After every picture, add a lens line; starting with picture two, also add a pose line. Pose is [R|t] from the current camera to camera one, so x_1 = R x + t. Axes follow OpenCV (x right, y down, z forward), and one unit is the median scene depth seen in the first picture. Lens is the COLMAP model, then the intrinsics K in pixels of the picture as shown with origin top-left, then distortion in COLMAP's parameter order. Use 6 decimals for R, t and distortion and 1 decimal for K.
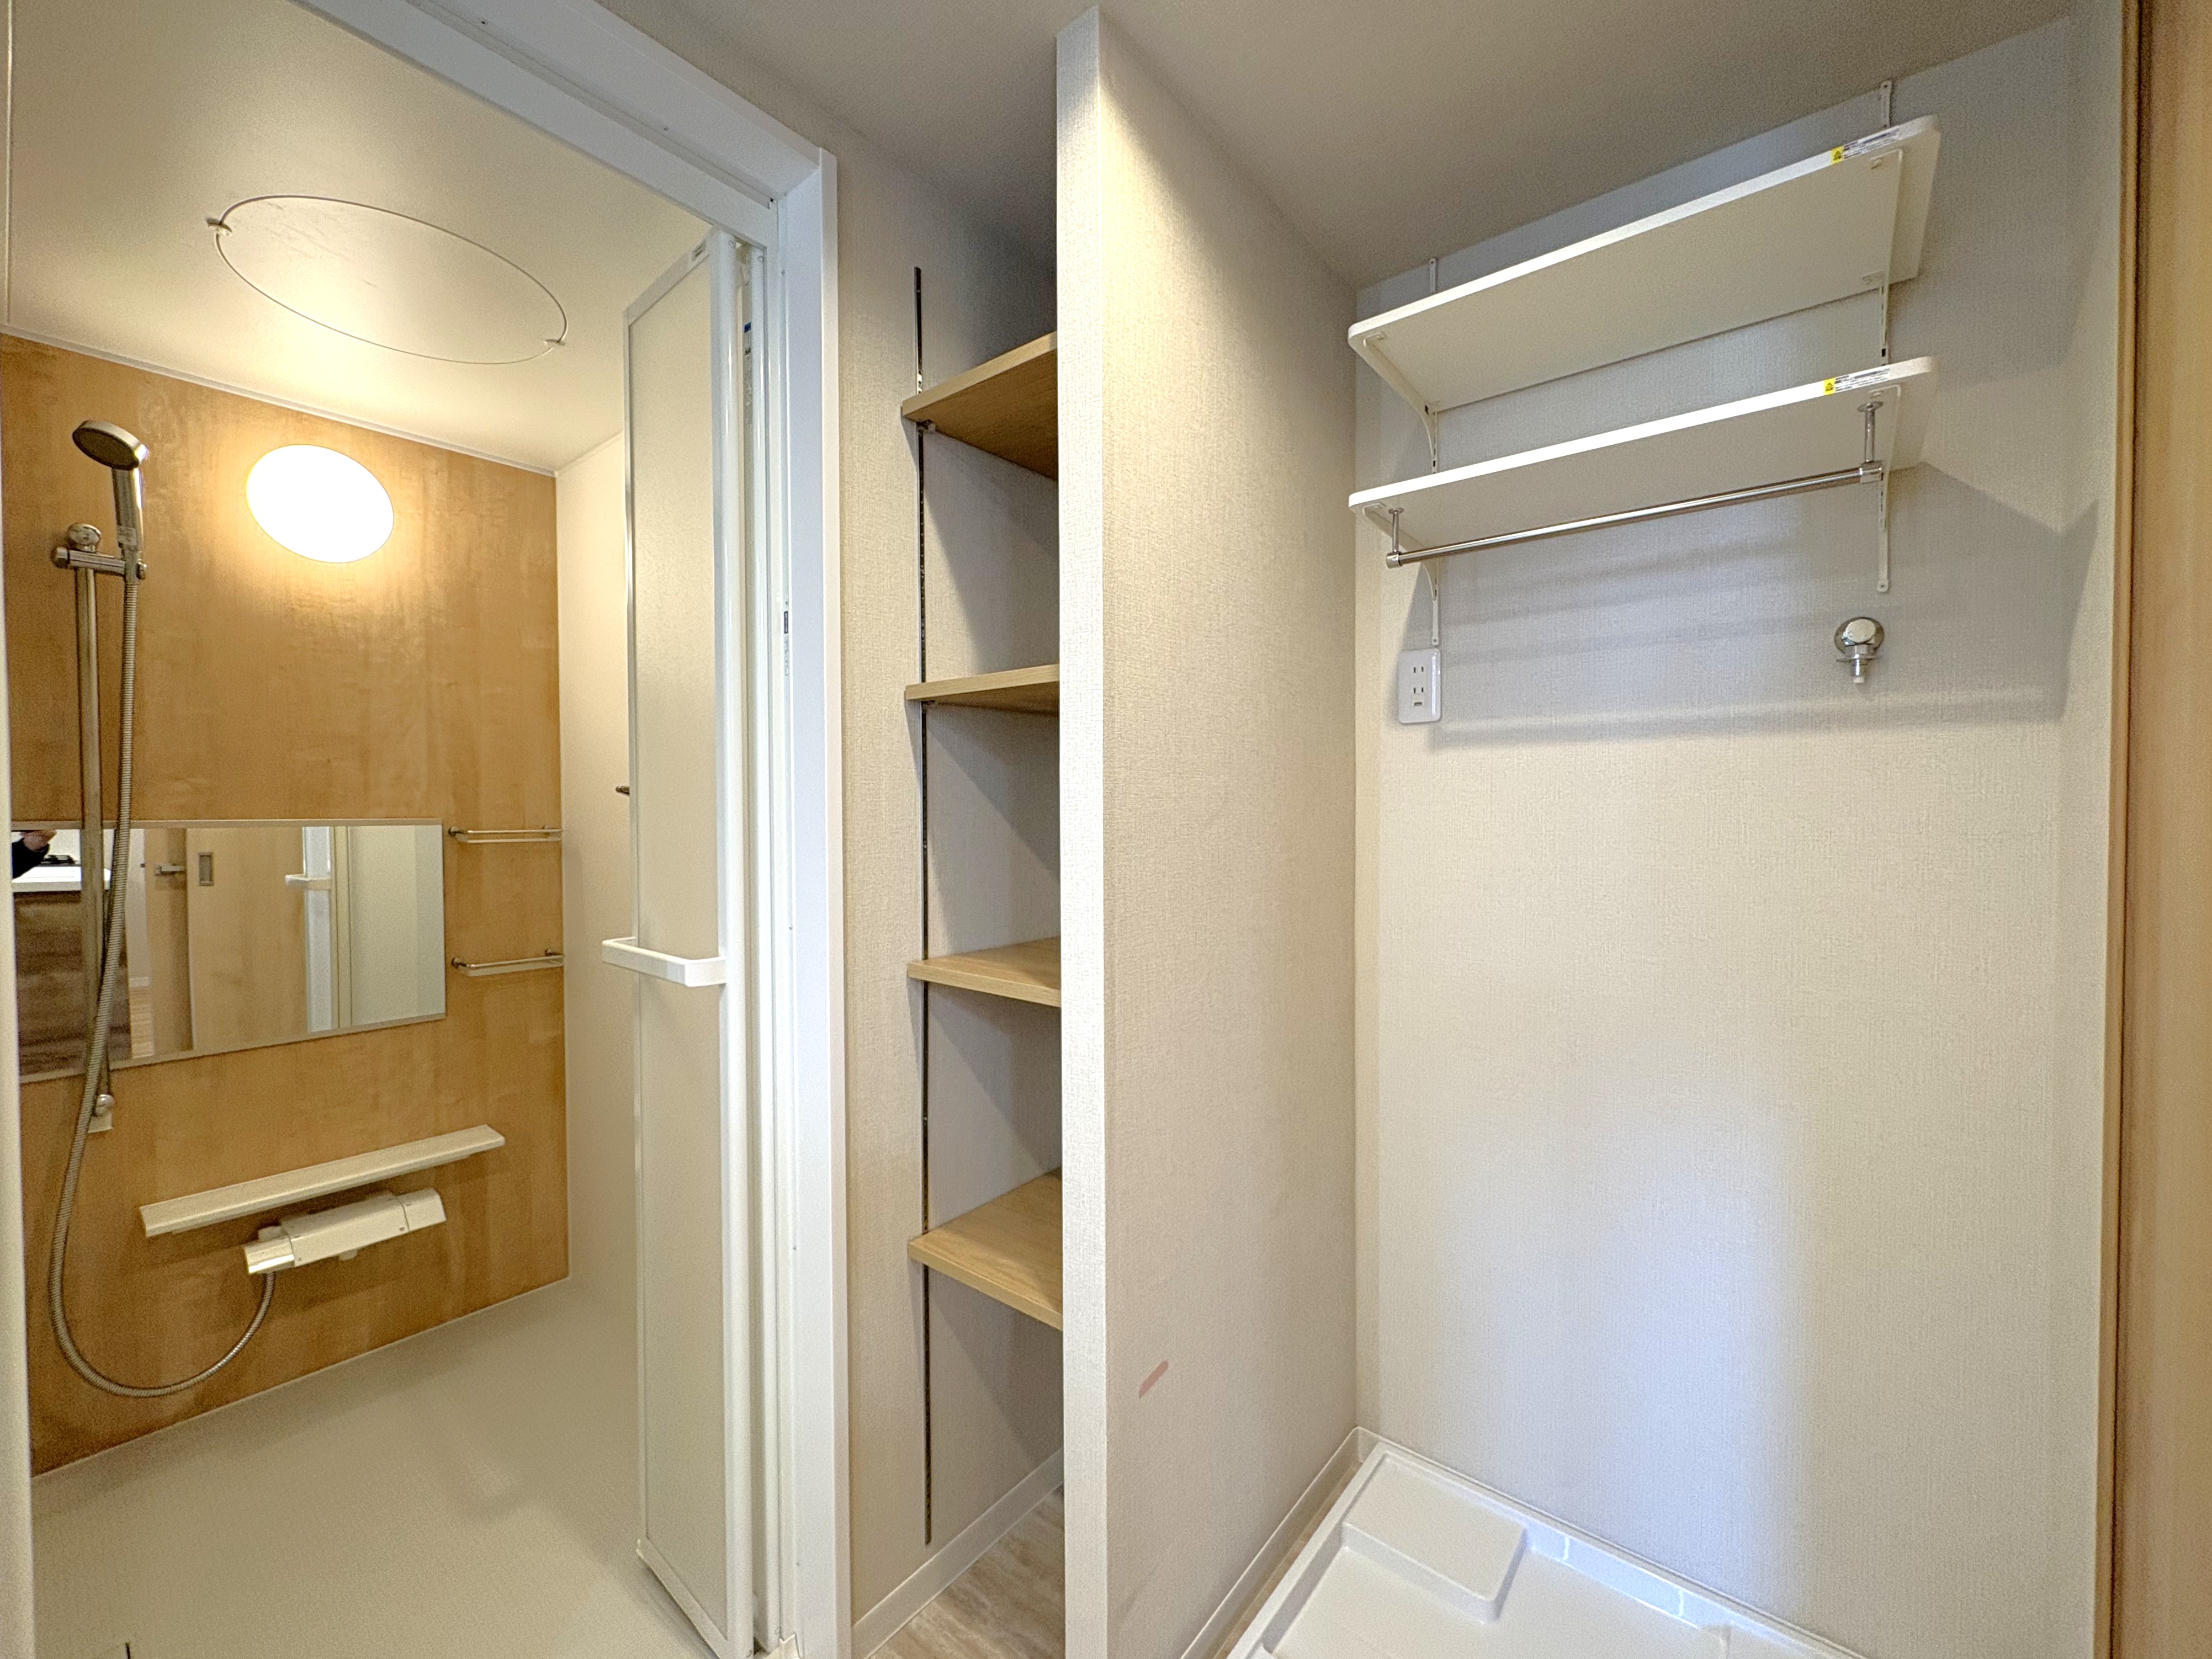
lens RADIAL K [[886.9, 0, 1103.4], [0, 886.9, 827.5], [0, 0, 1]] dist [0.000028, 0.000422]
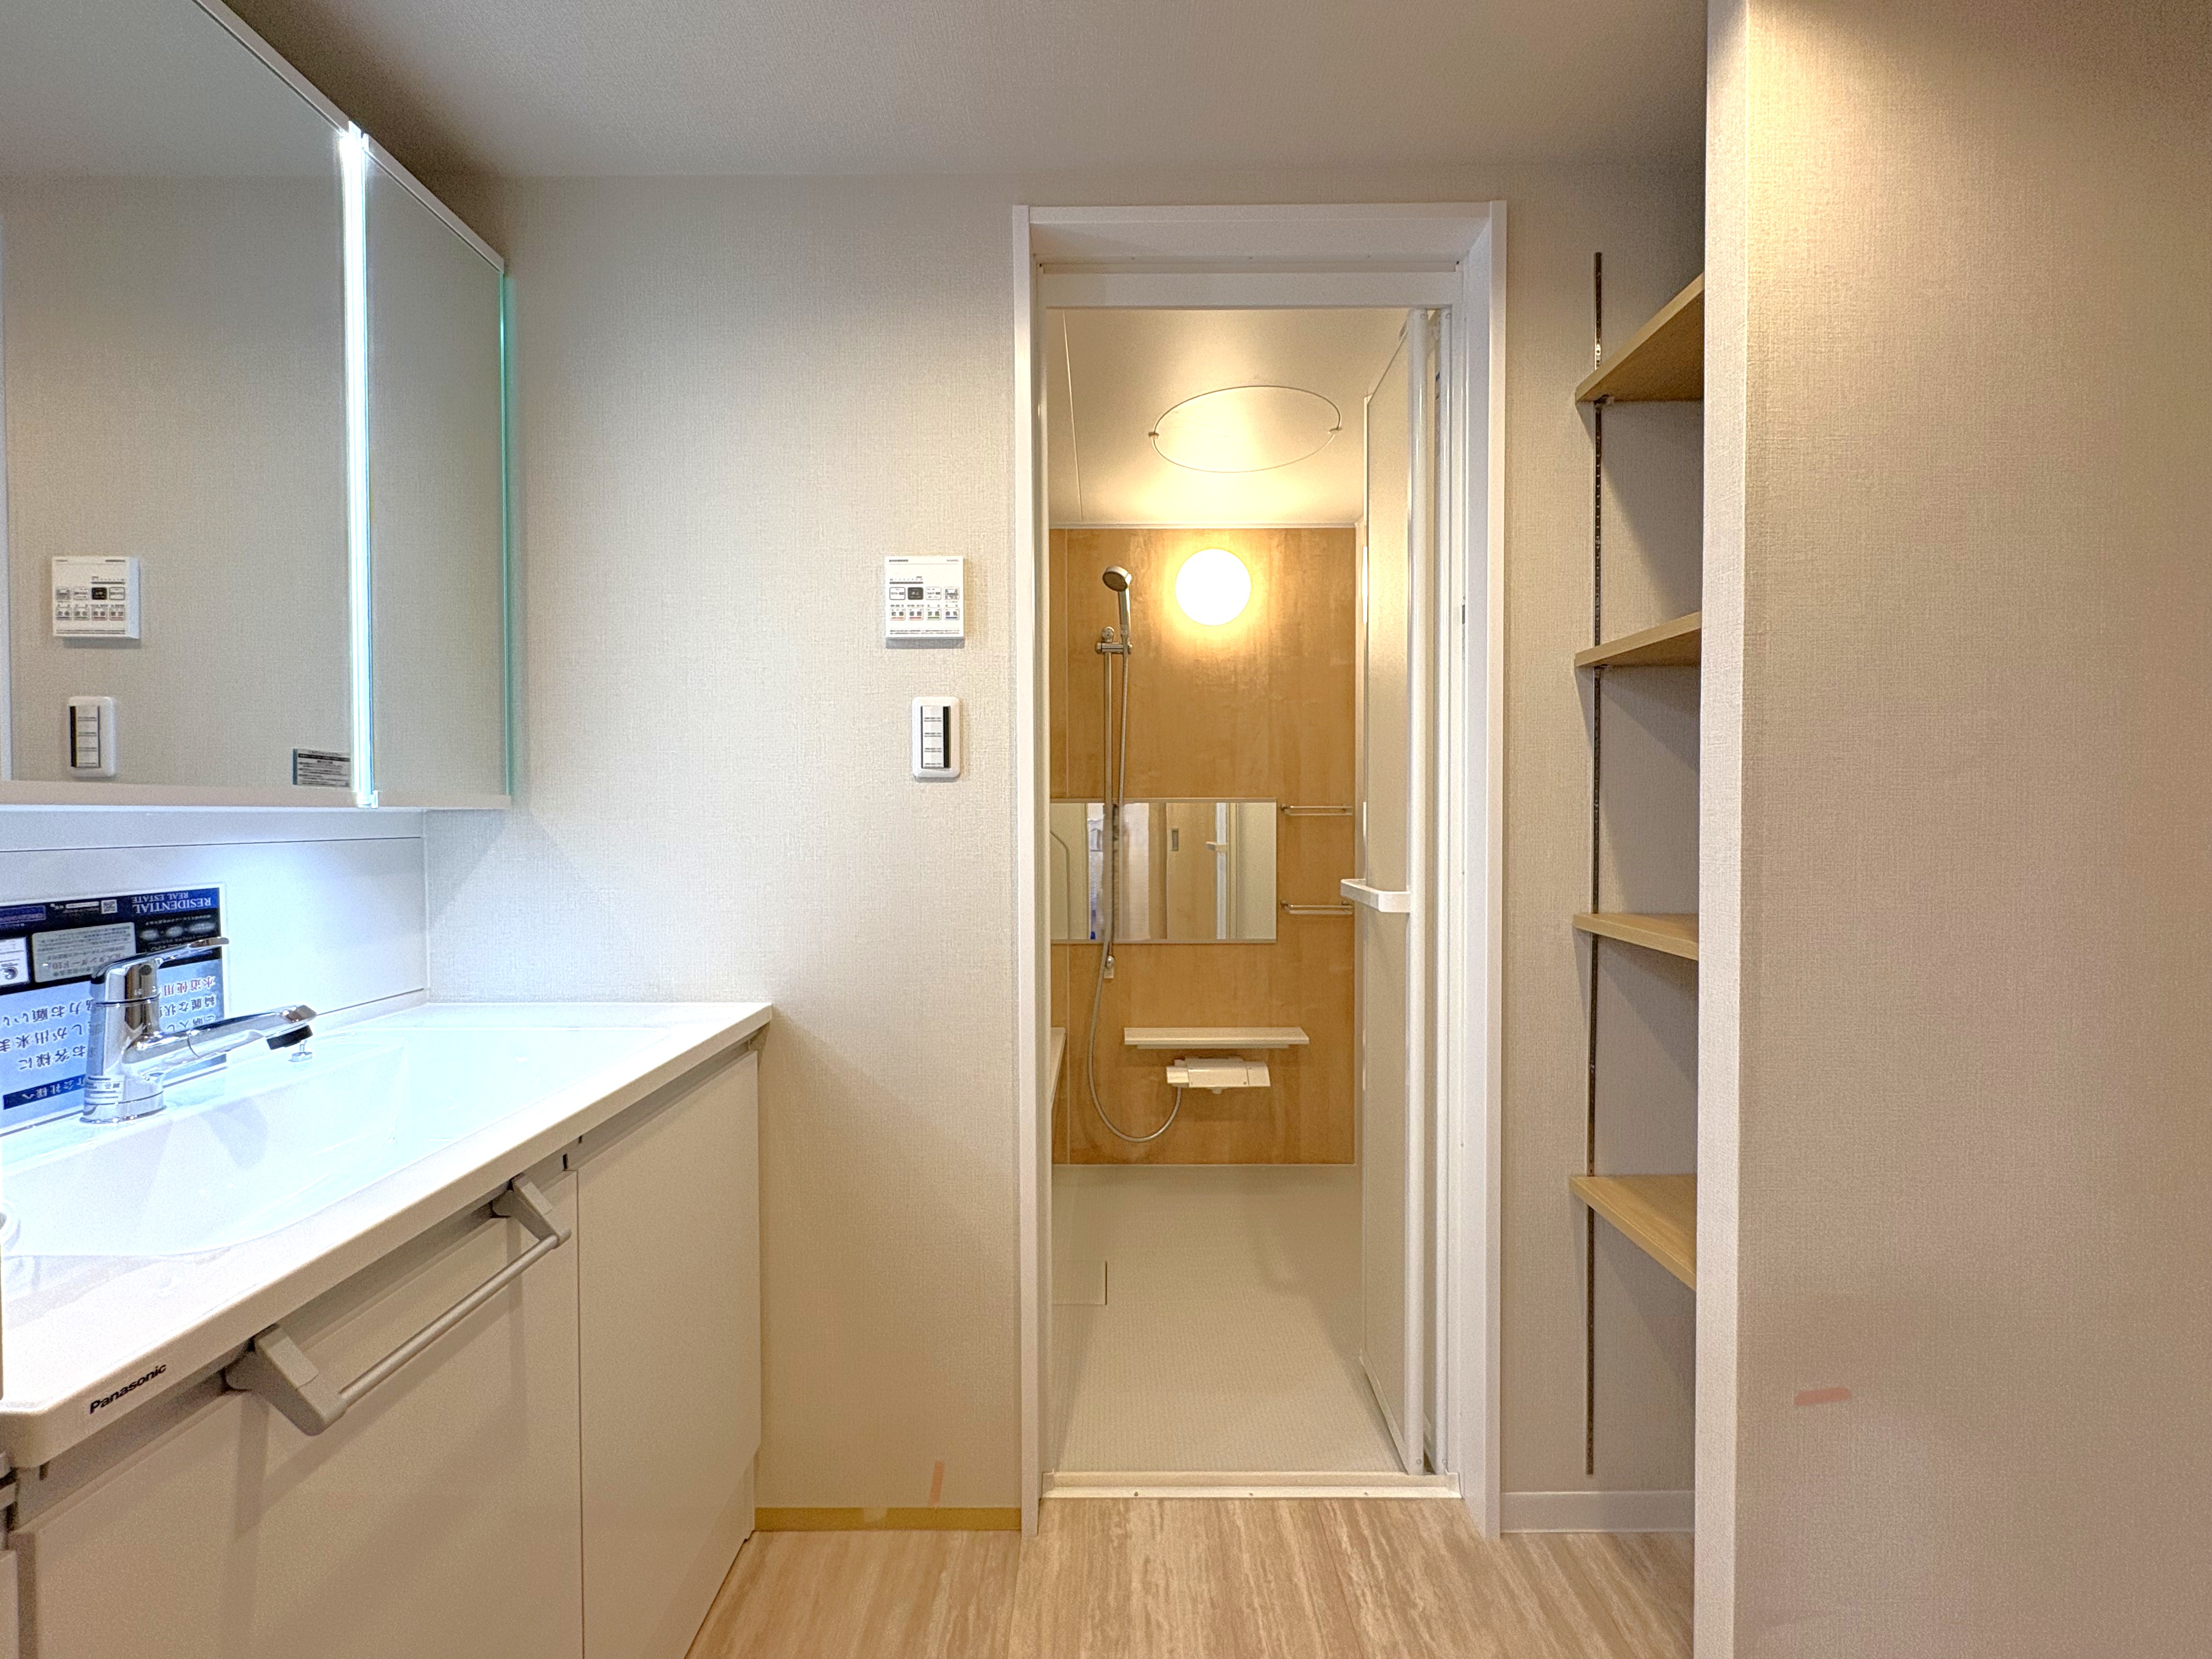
lens RADIAL K [[887.0, 0, 1103.4], [0, 887.0, 827.5], [0, 0, 1]] dist [0.000028, 0.000422]
pose [[0.622631, 0.013870, -0.782393, 0.206148], [-0.015495, 0.999865, 0.005395, 0.041195], [0.782362, 0.008764, 0.622762, -0.083852]]
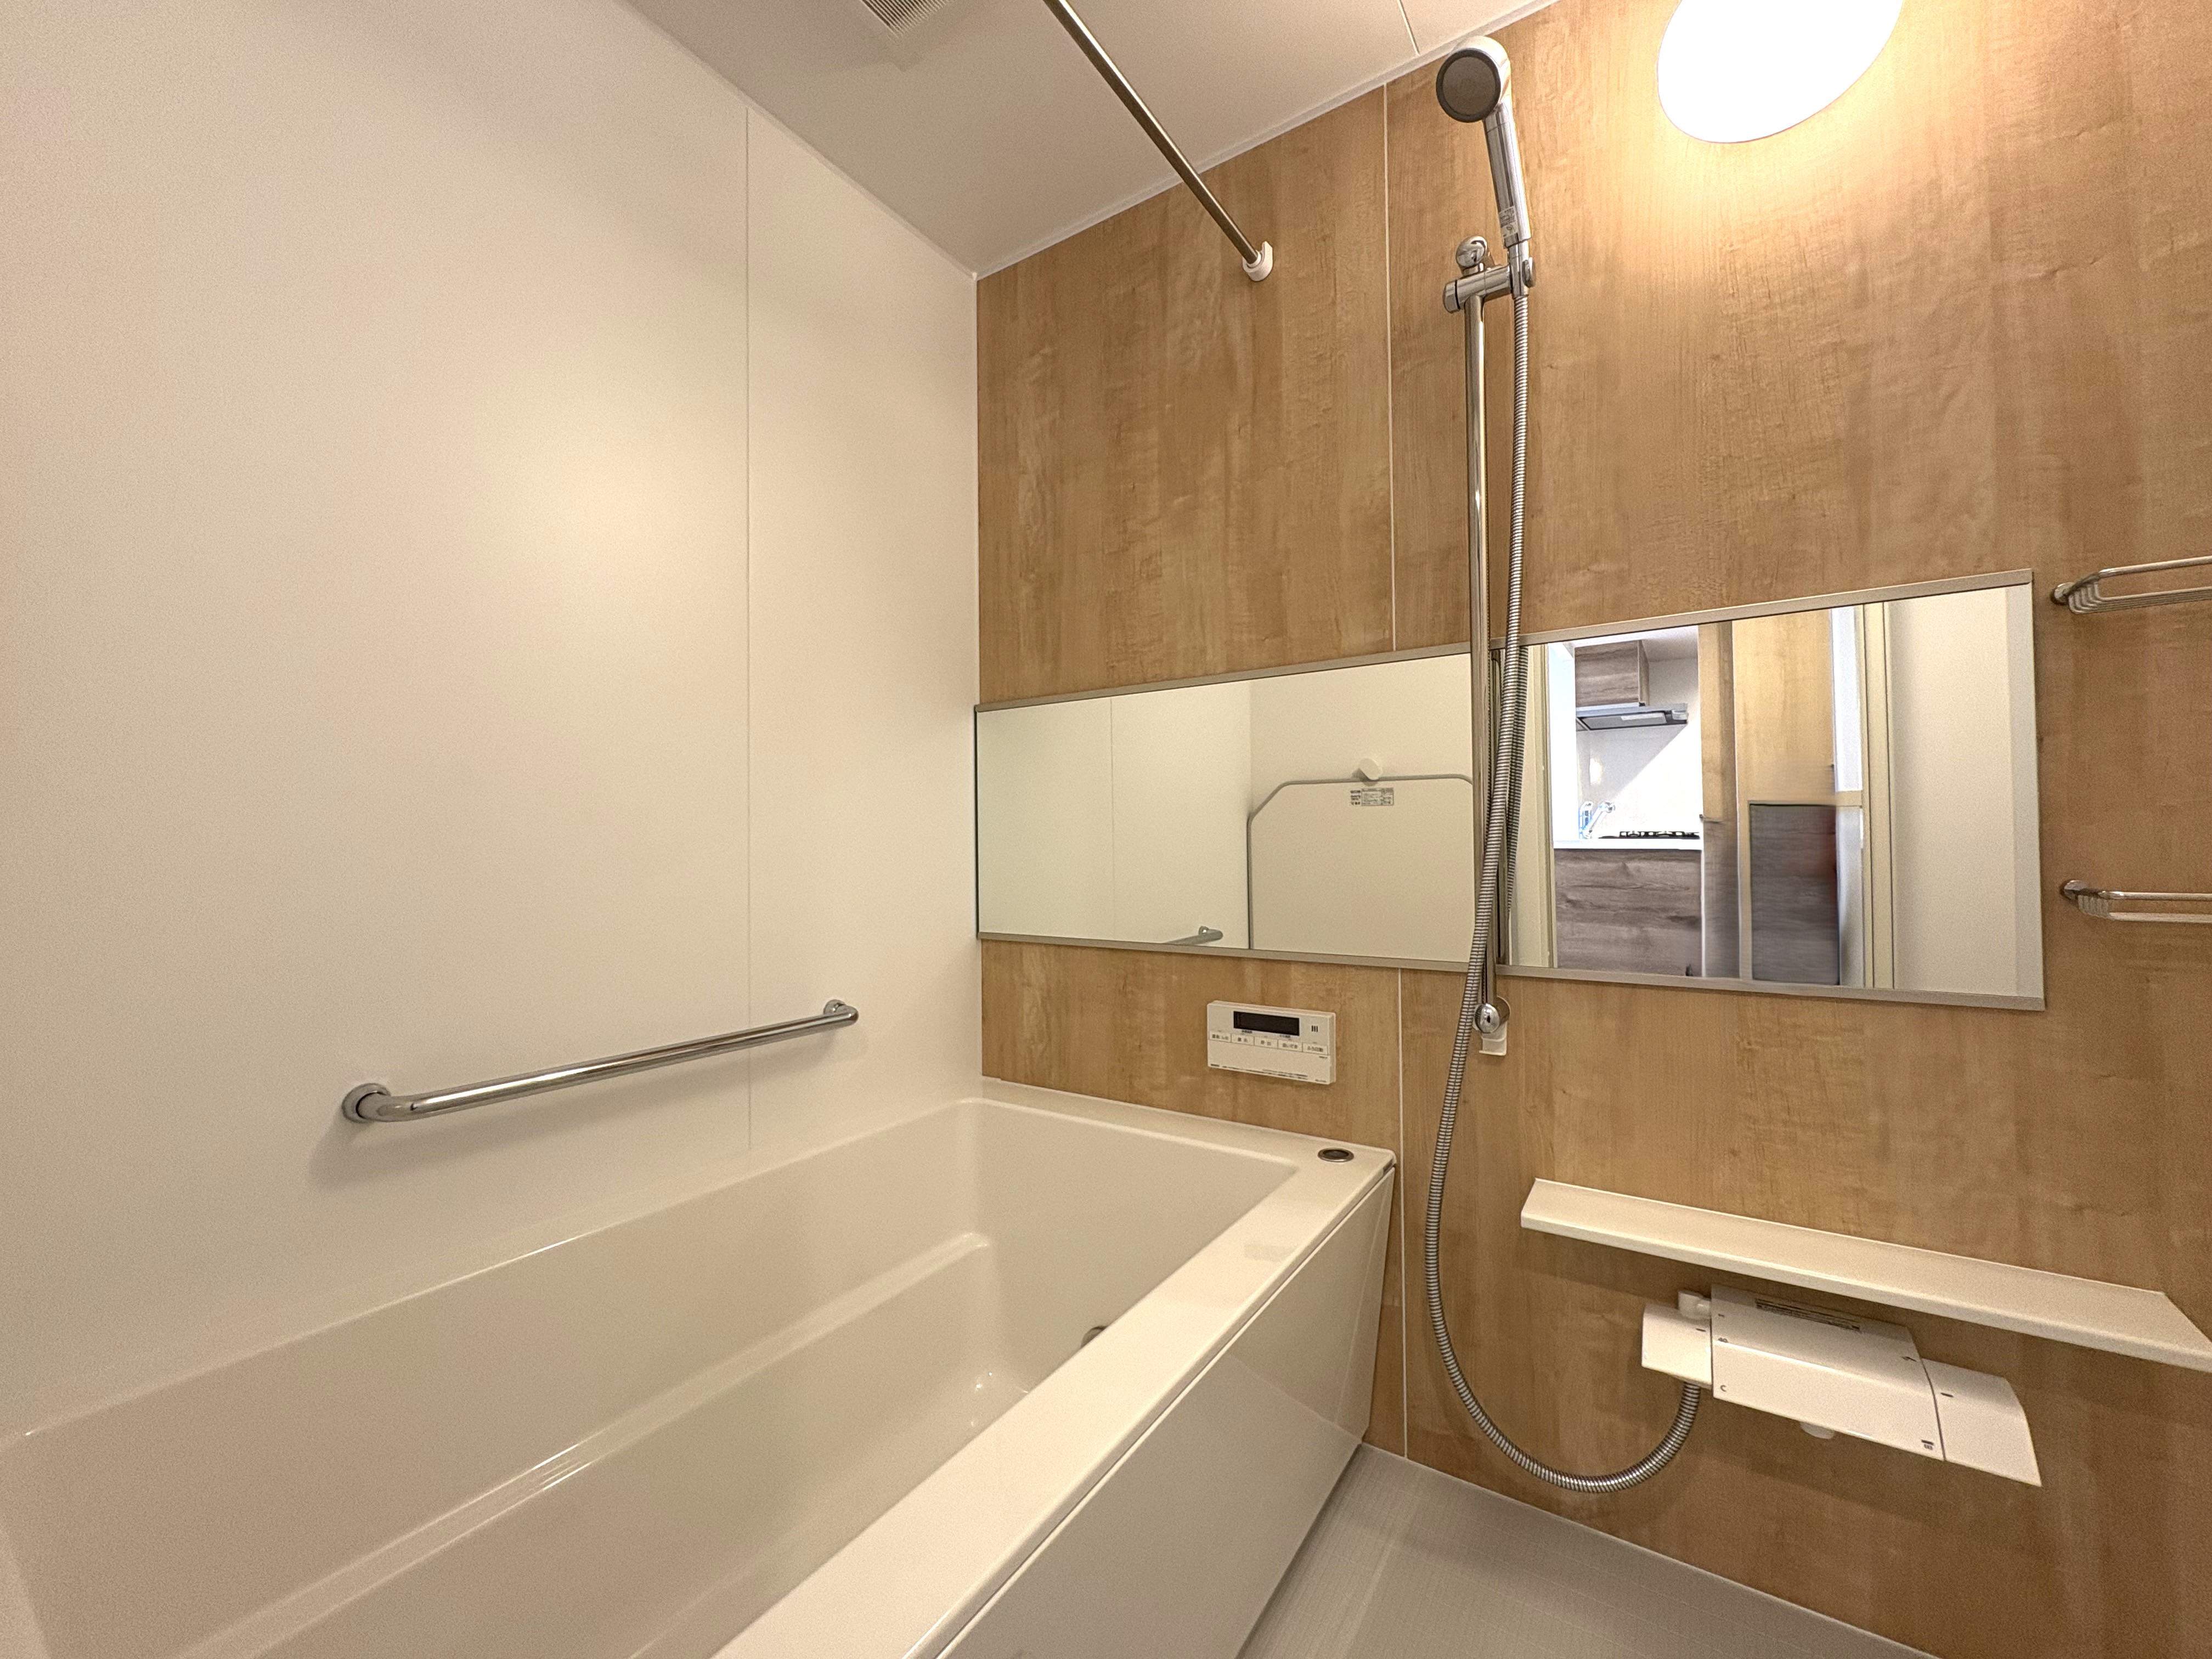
lens RADIAL K [[887.0, 0, 1103.4], [0, 887.0, 827.5], [0, 0, 1]] dist [0.000028, 0.000422]
pose [[0.091334, -0.013344, -0.995731, -0.422014], [-0.008311, 0.999865, -0.014162, 0.166152], [0.995786, 0.009569, 0.091210, 0.606854]]
